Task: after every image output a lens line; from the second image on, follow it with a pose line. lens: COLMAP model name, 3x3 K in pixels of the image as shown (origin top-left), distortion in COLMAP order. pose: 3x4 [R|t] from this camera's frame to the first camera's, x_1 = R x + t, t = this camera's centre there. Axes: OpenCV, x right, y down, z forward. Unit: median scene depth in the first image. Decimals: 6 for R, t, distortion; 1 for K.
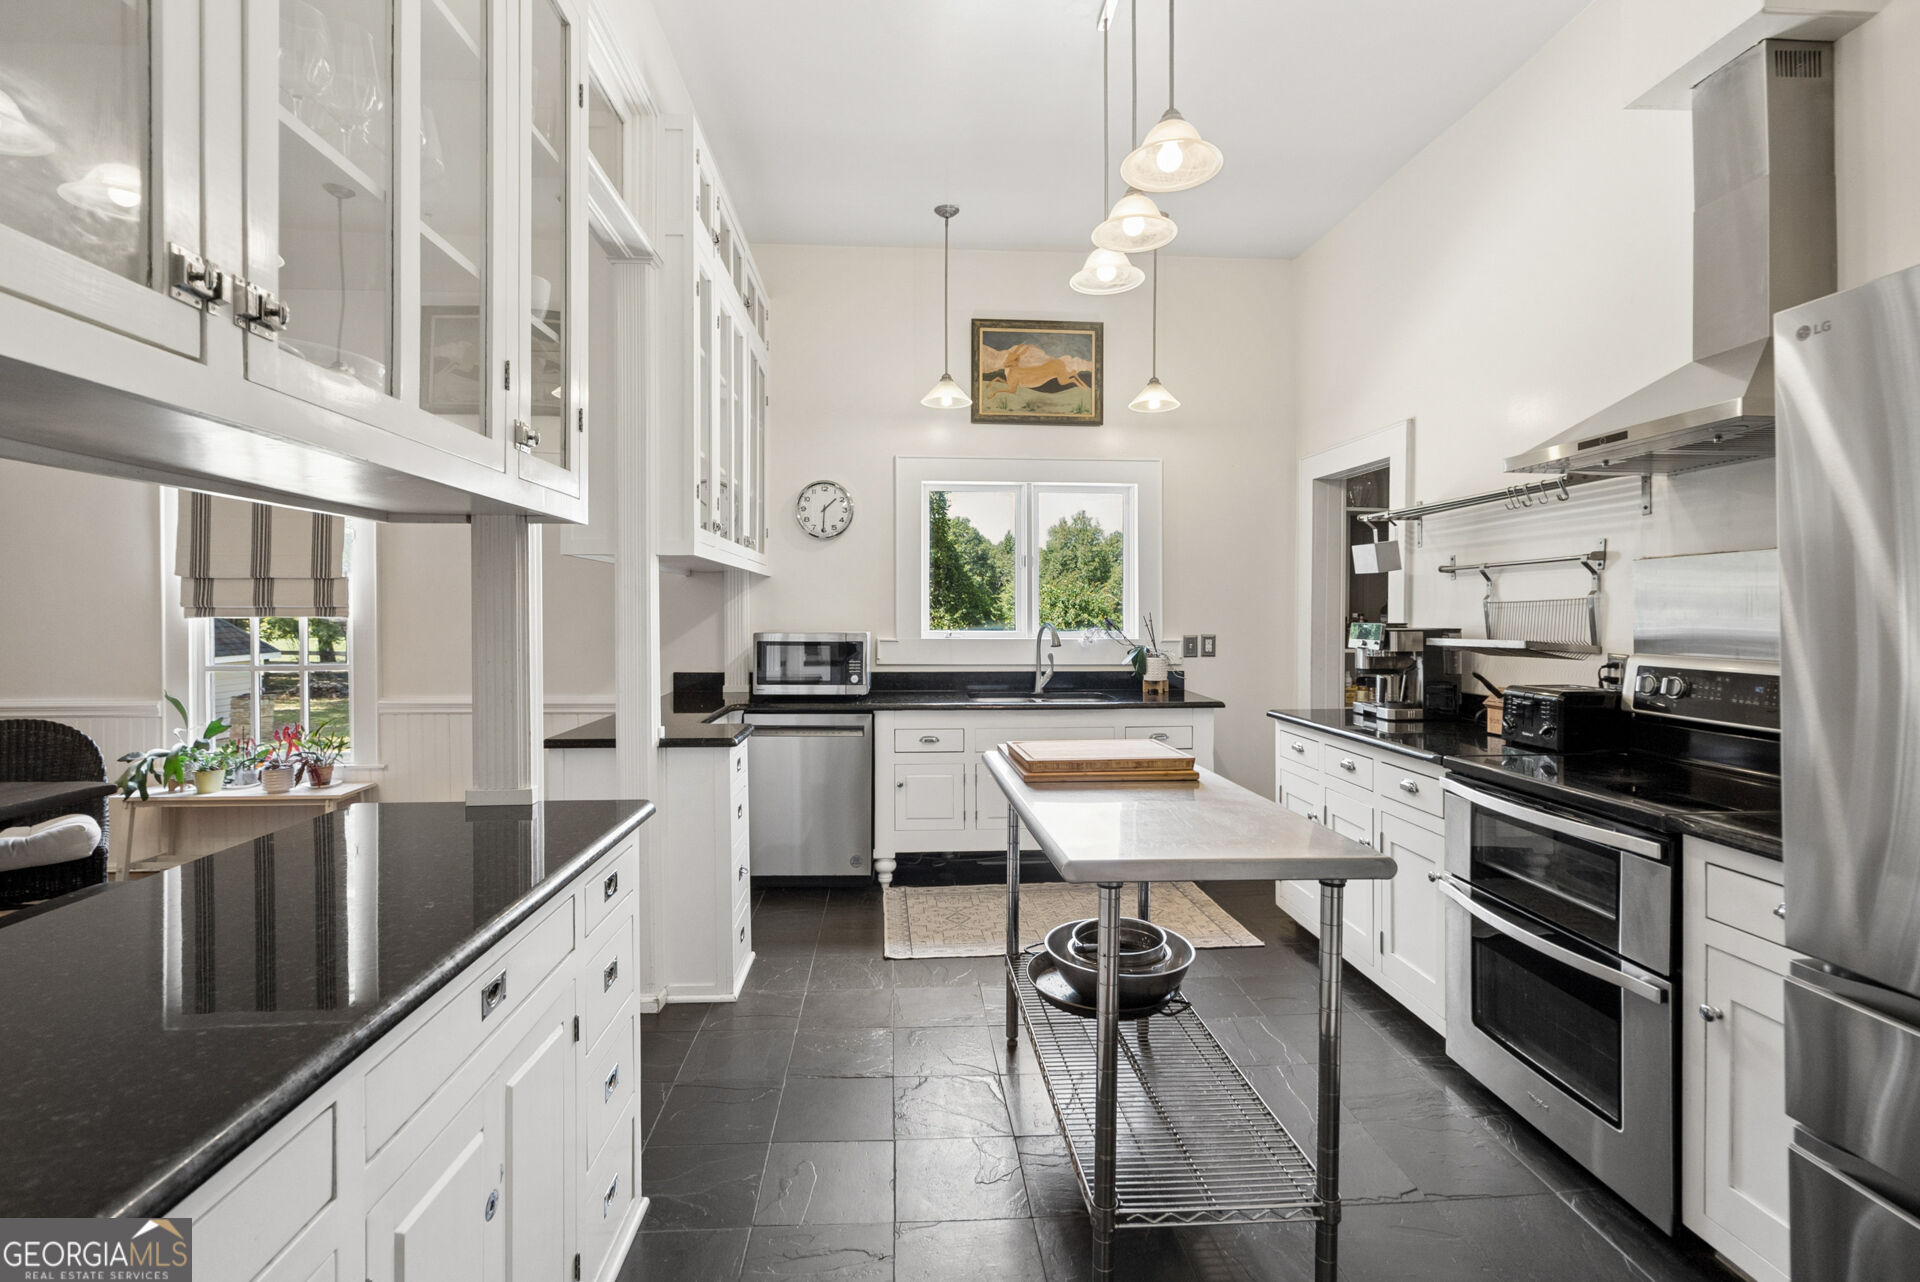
lens RADIAL K [[880.2, 0, 958.5], [0, 880.2, 627.7], [0, 0, 1]] dist [0.009756, 0.000859]
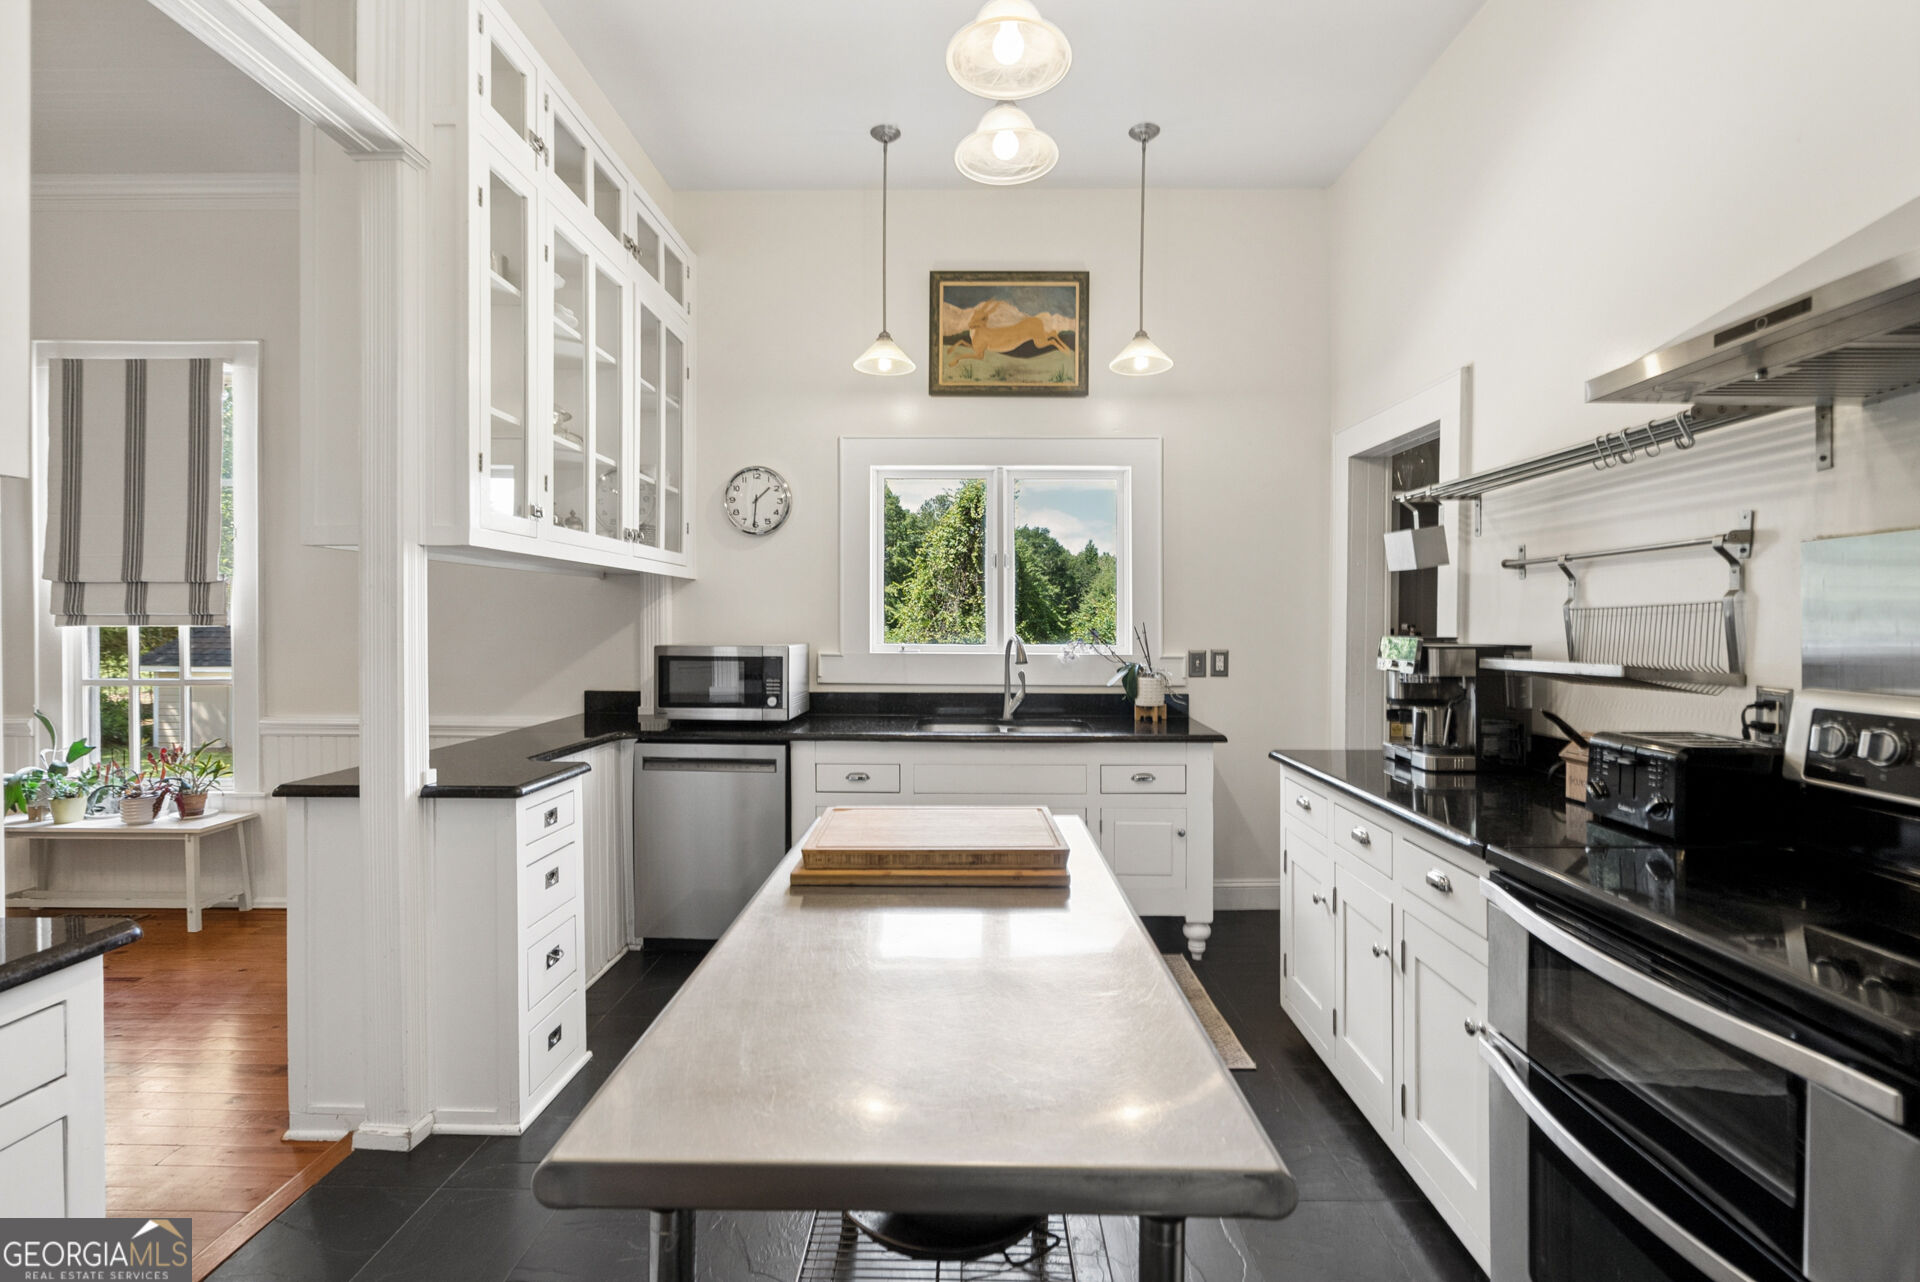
lens RADIAL K [[880.2, 0, 961.2], [0, 880.2, 636.0], [0, 0, 1]] dist [0.009756, 0.000859]
pose [[0.996718, 0.003237, -0.080885, 0.124327], [-0.003433, 0.999992, -0.002281, -0.002496], [0.080877, 0.002552, 0.996721, 0.185136]]
